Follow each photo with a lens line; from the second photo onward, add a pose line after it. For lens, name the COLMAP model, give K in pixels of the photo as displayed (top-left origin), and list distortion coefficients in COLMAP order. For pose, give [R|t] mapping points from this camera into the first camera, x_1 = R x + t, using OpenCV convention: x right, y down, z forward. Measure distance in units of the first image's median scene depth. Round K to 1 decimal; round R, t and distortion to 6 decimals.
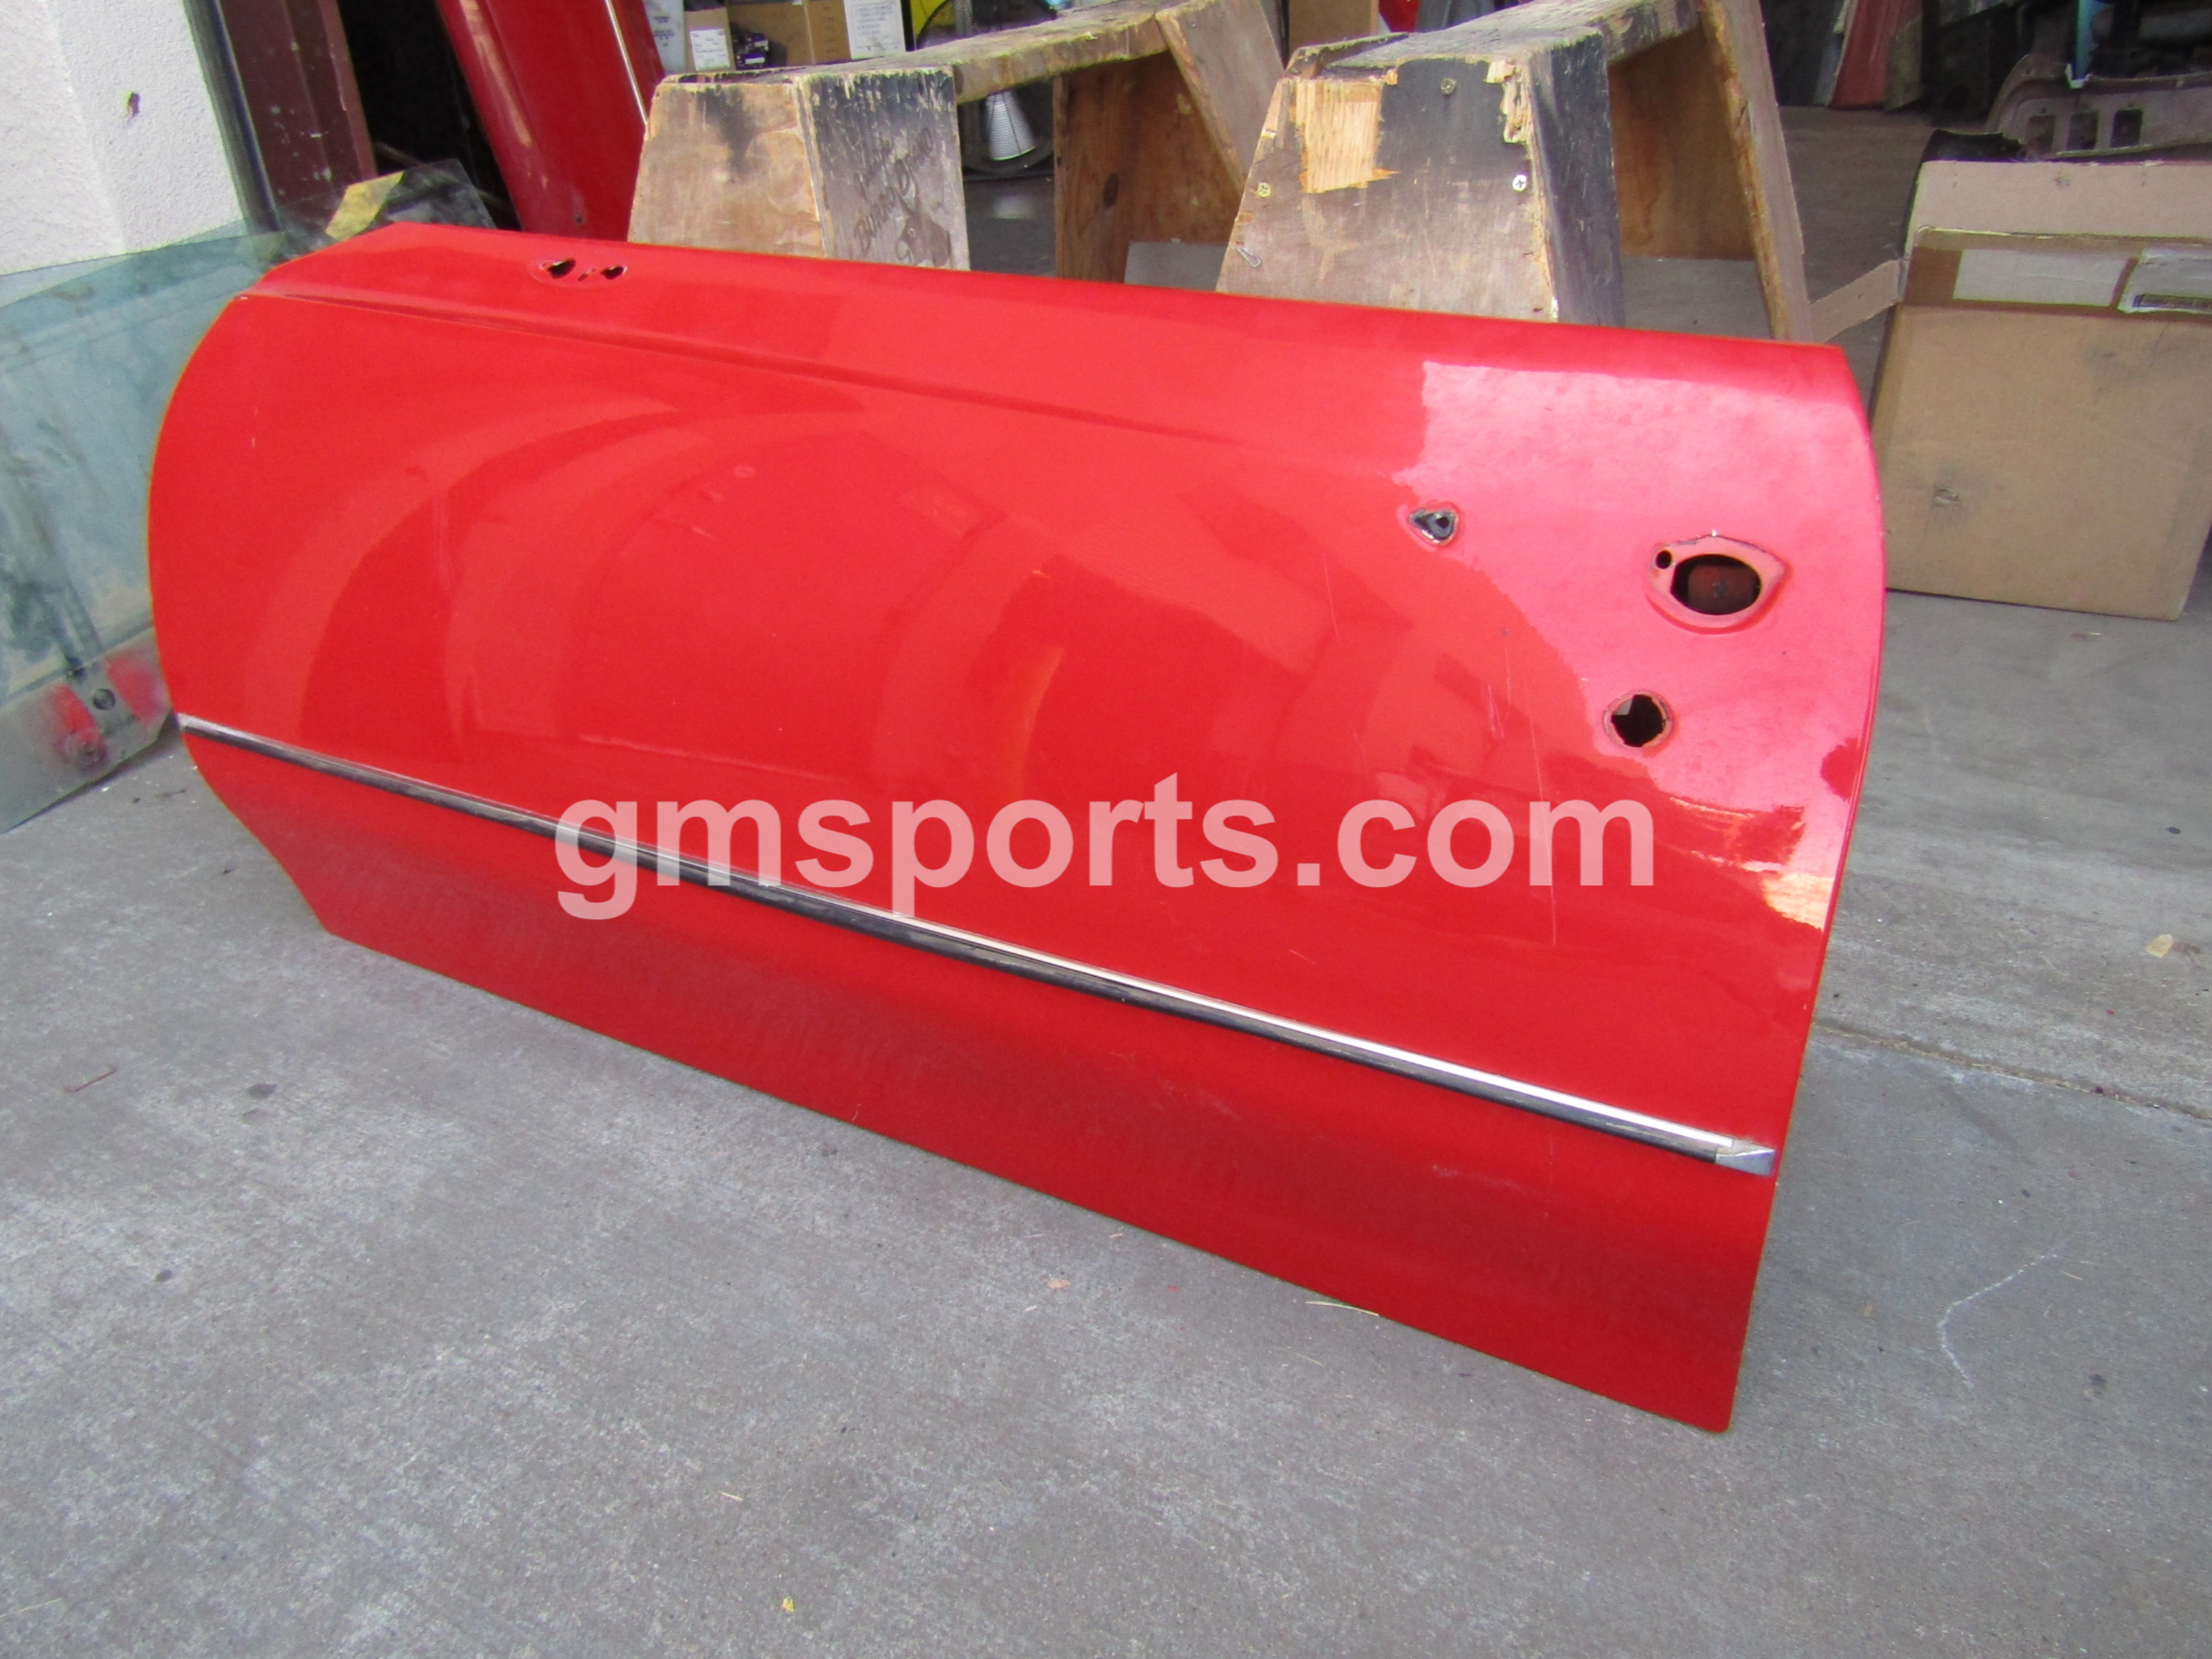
lens RADIAL K [[1568.4, 0, 1108.5], [0, 1568.4, 831.3], [0, 0, 1]] dist [-0.007193, -0.002453]
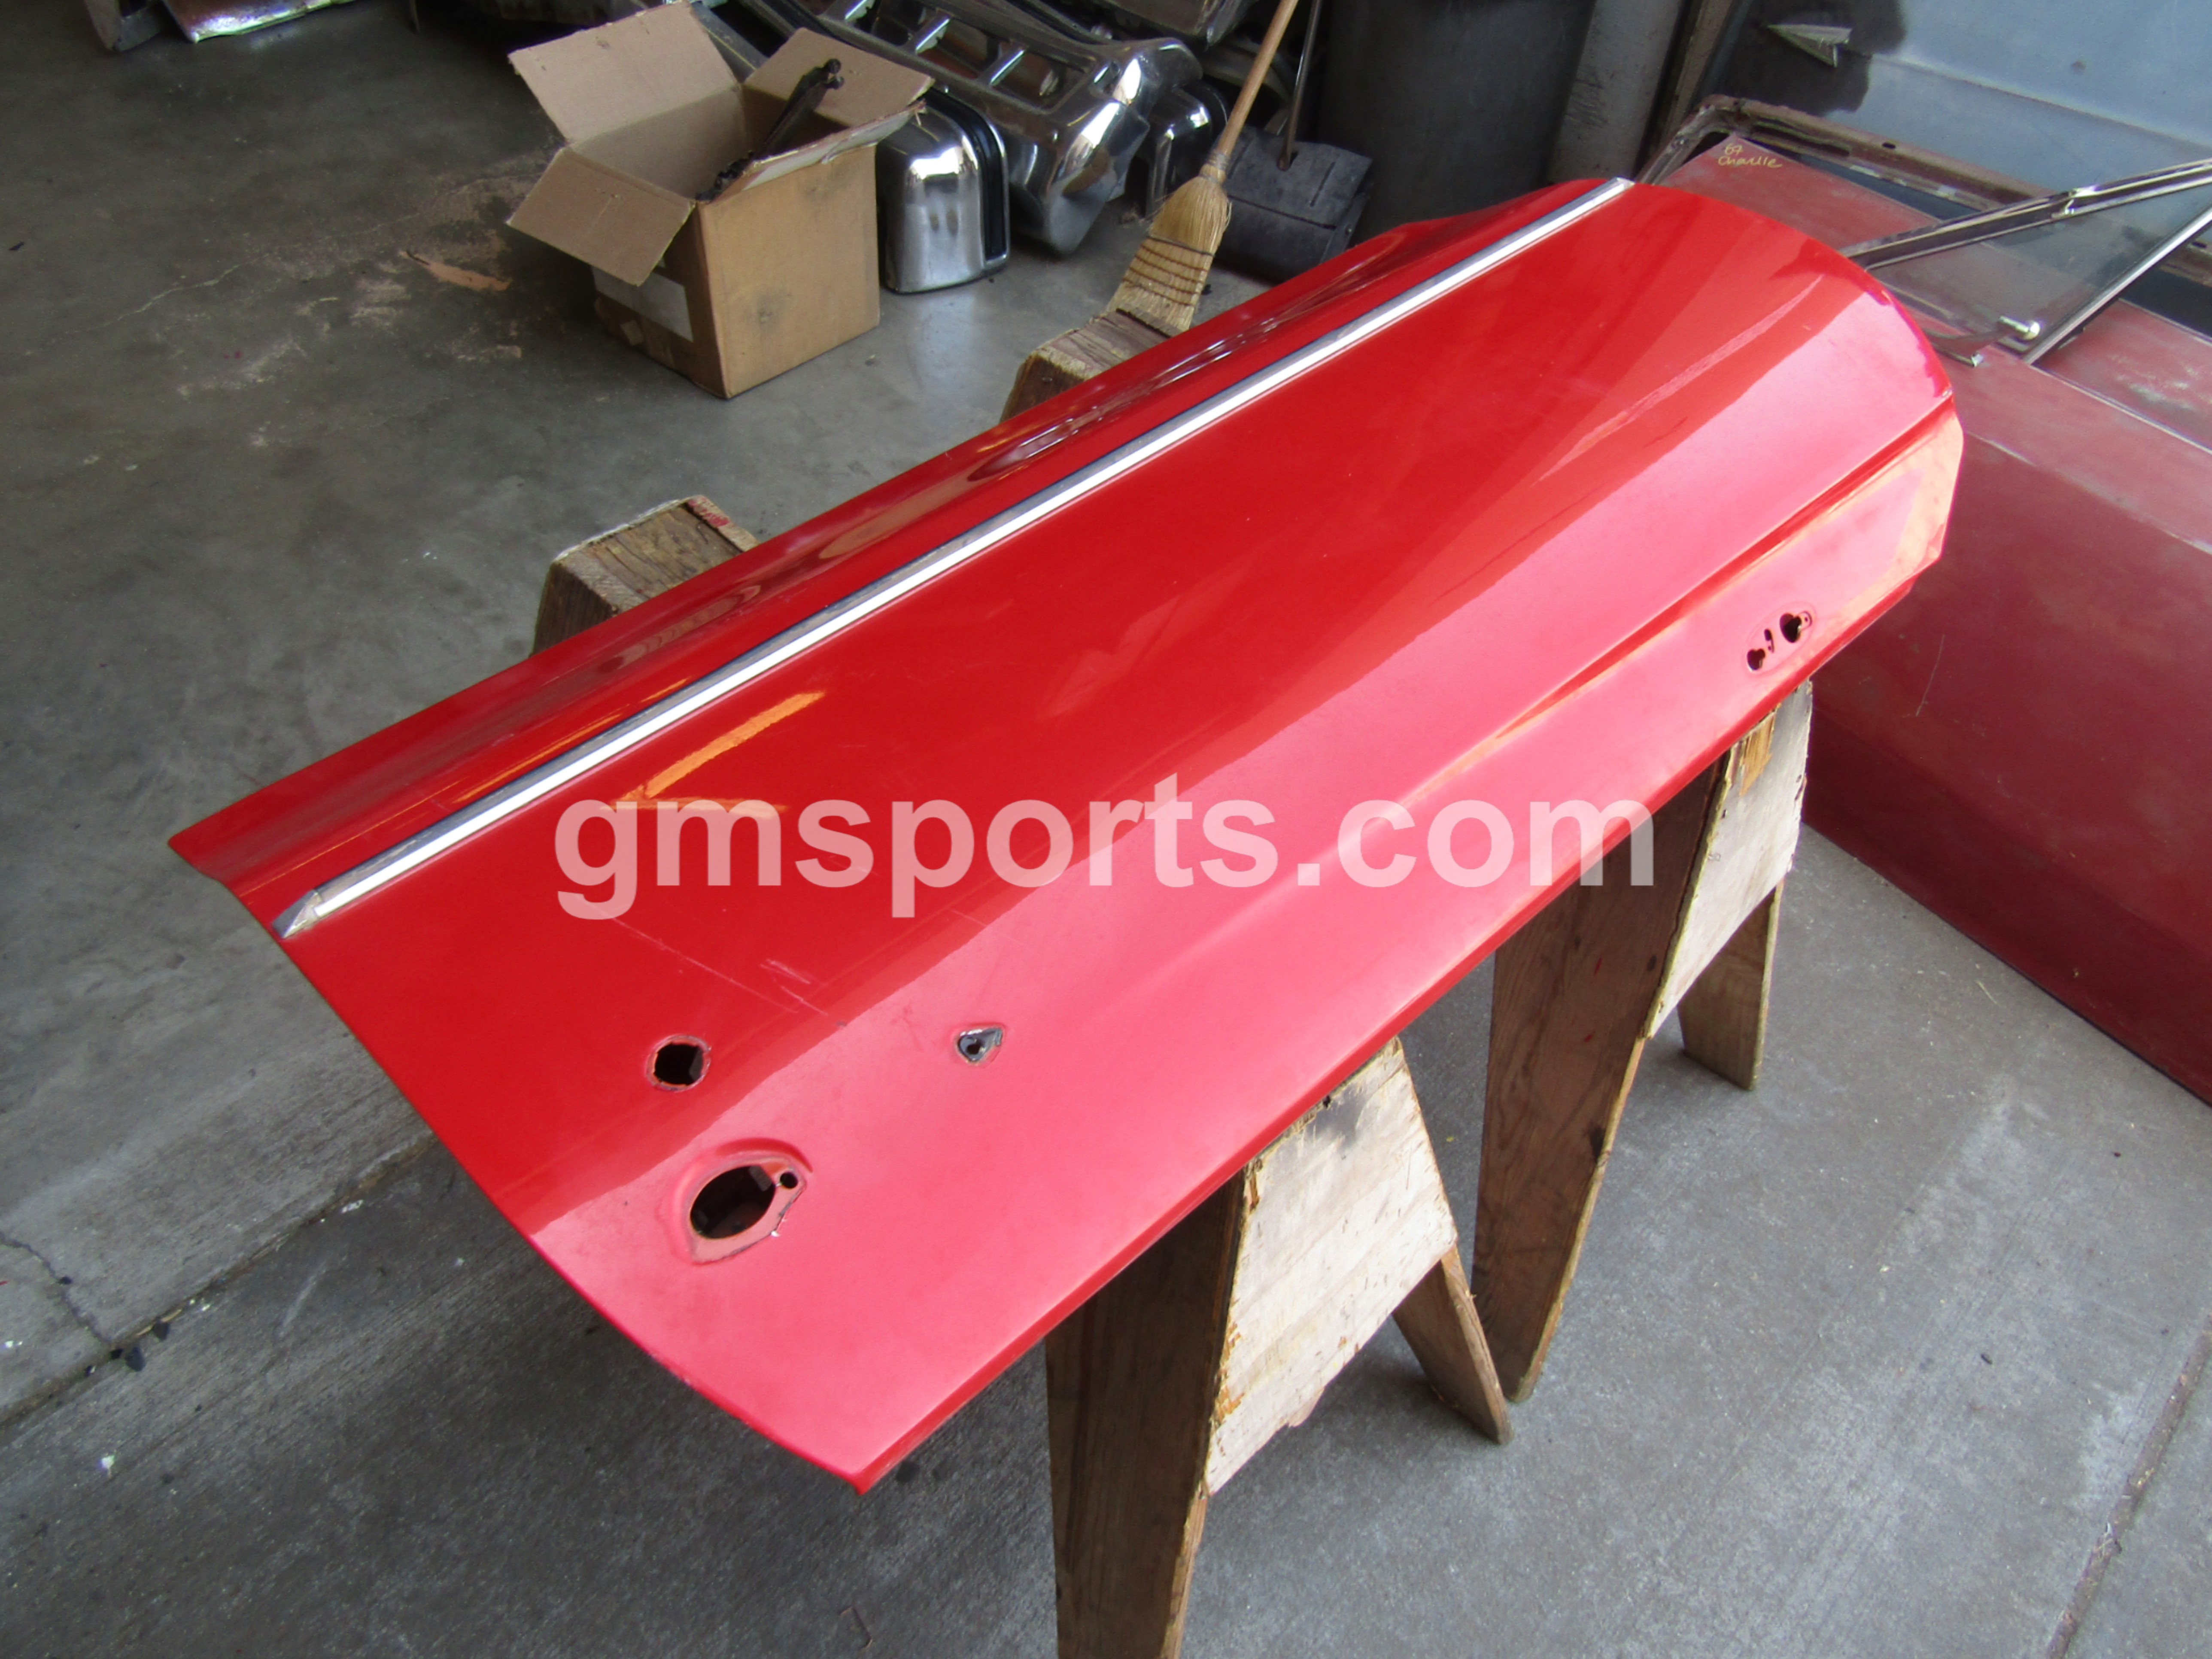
lens RADIAL K [[1570.0, 0, 1108.6], [0, 1570.0, 832.3], [0, 0, 1]] dist [-0.009002, 0.000101]
pose [[0.233382, -0.669640, 0.705064, -1.330372], [0.416340, 0.724077, 0.549886, -1.007186], [-0.878746, 0.165213, 0.447784, 0.342313]]
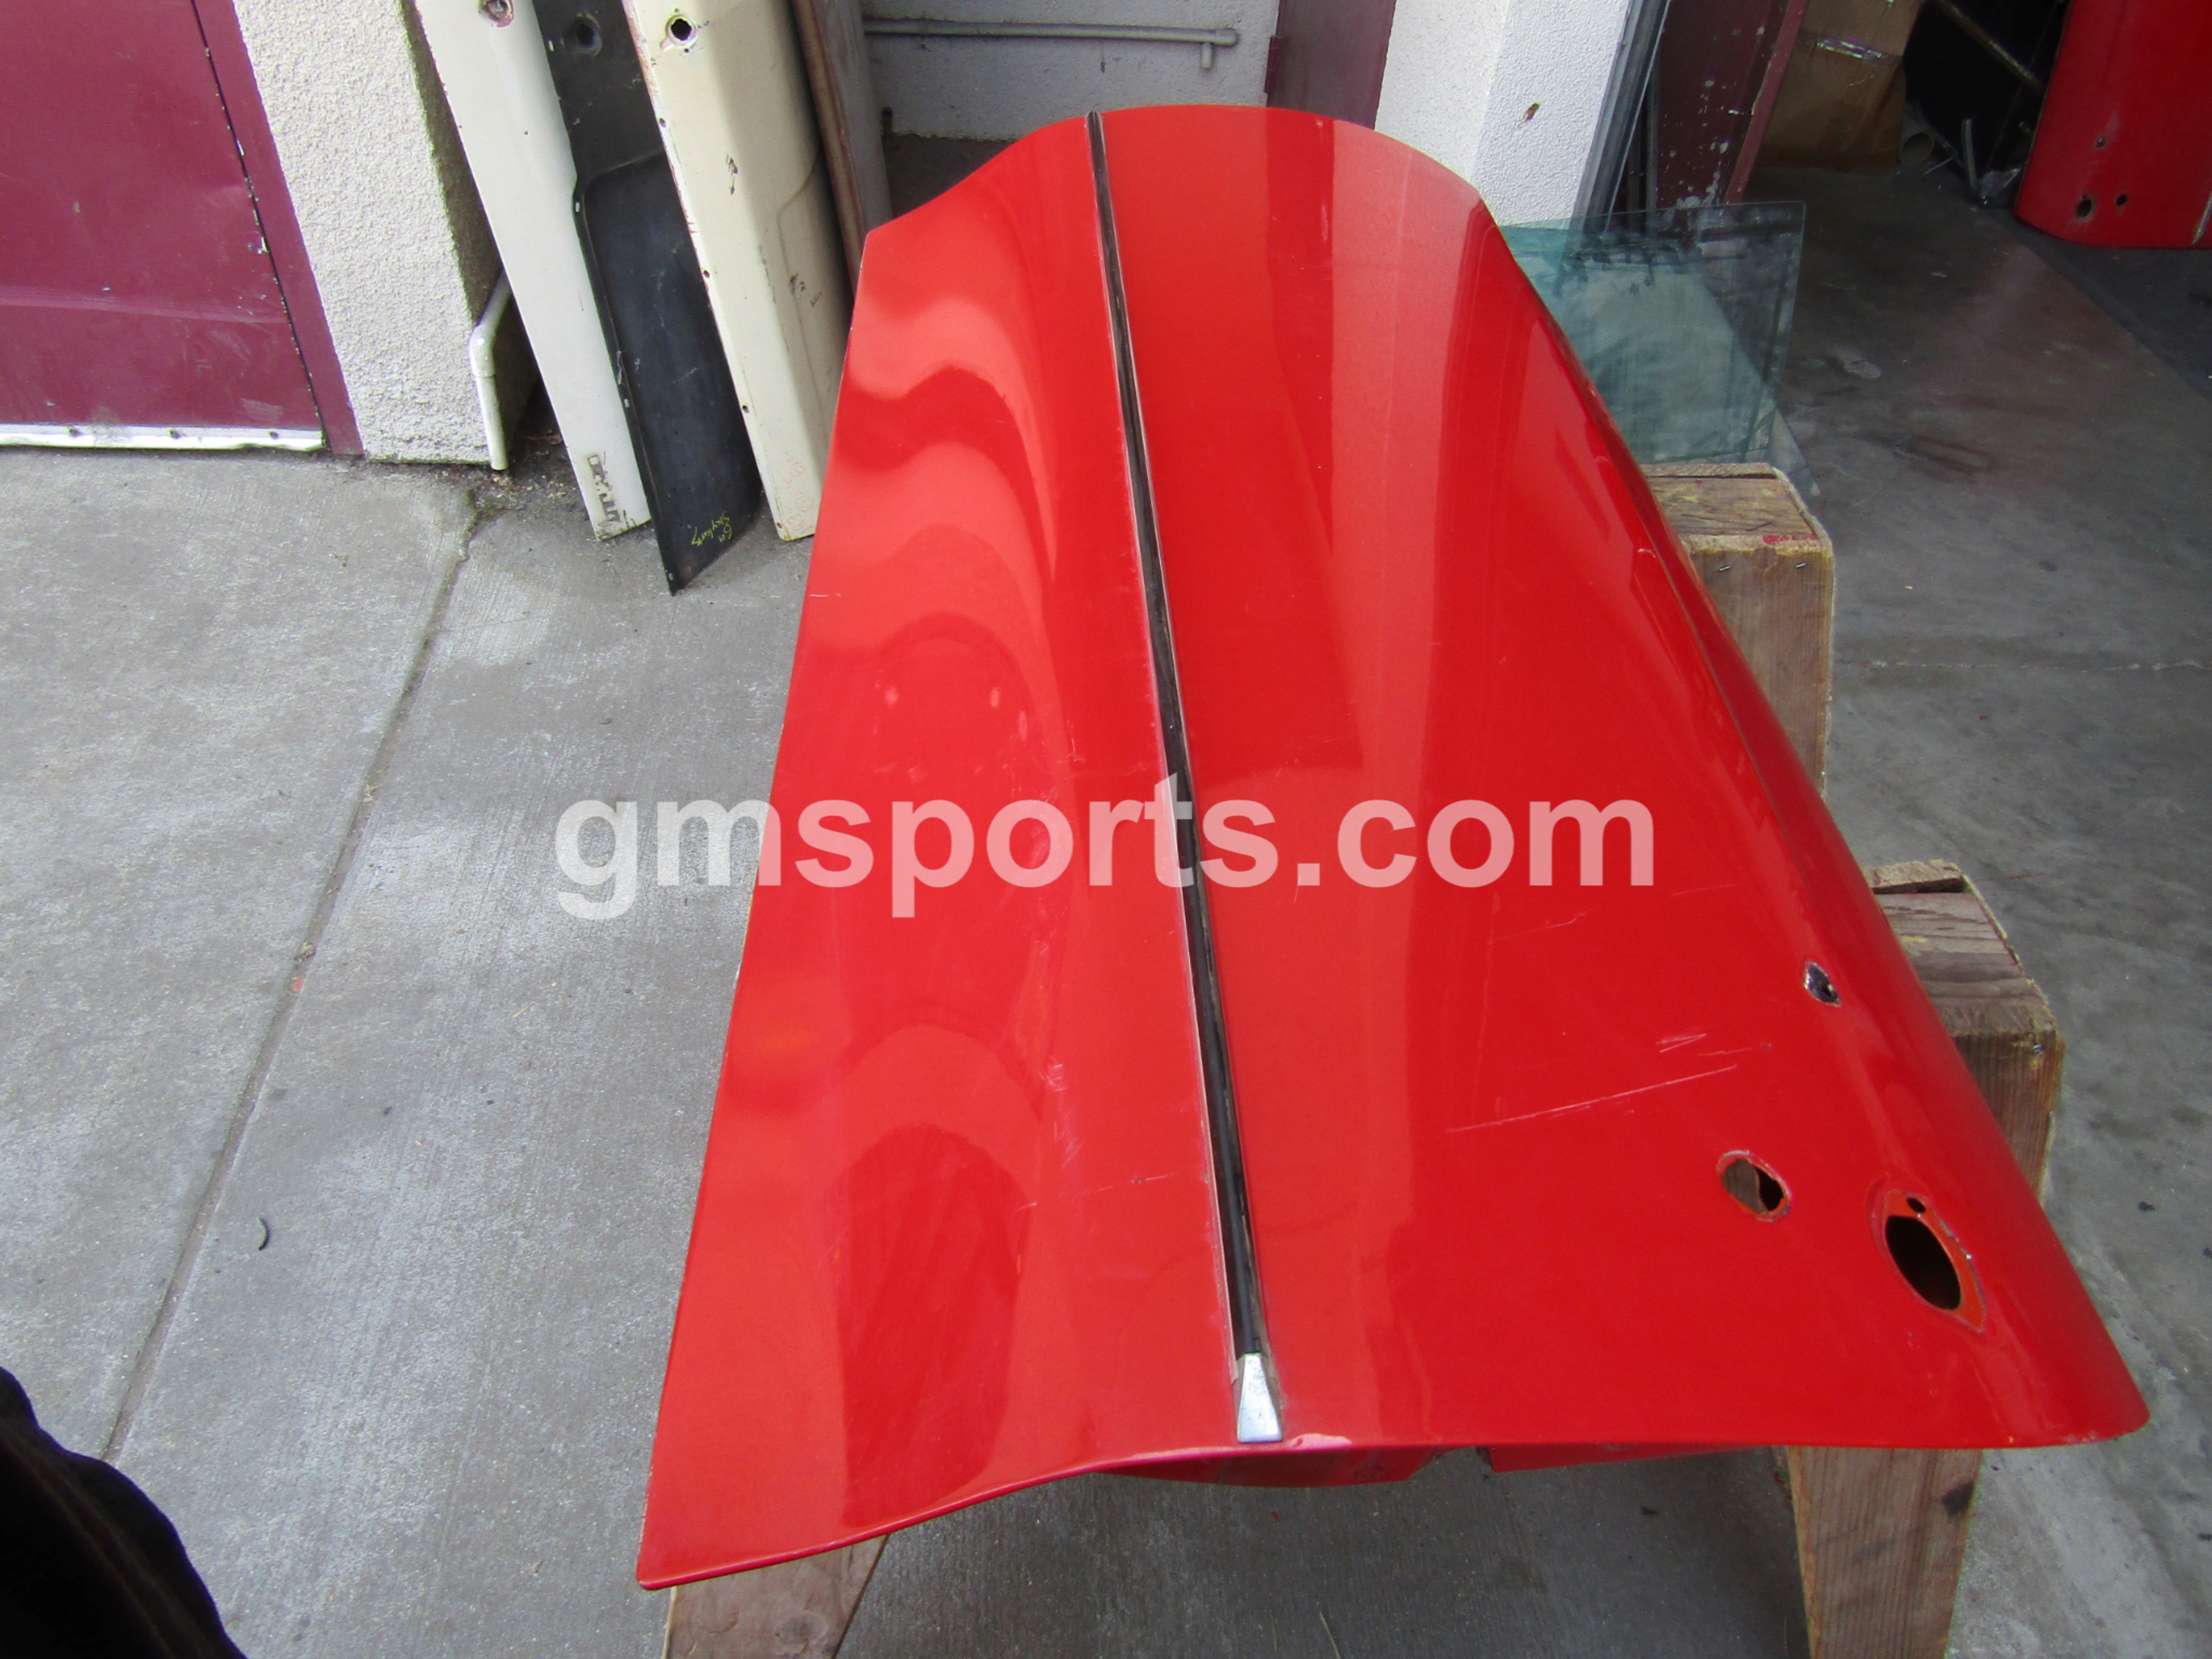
lens RADIAL K [[1575.5, 0, 1107.4], [0, 1575.5, 838.5], [0, 0, 1]] dist [-0.005031, -0.001327]
pose [[0.555819, 0.620417, -0.553306, 0.373903], [-0.478552, 0.783039, 0.397289, -0.681141], [0.679745, 0.043966, 0.732130, -0.121546]]
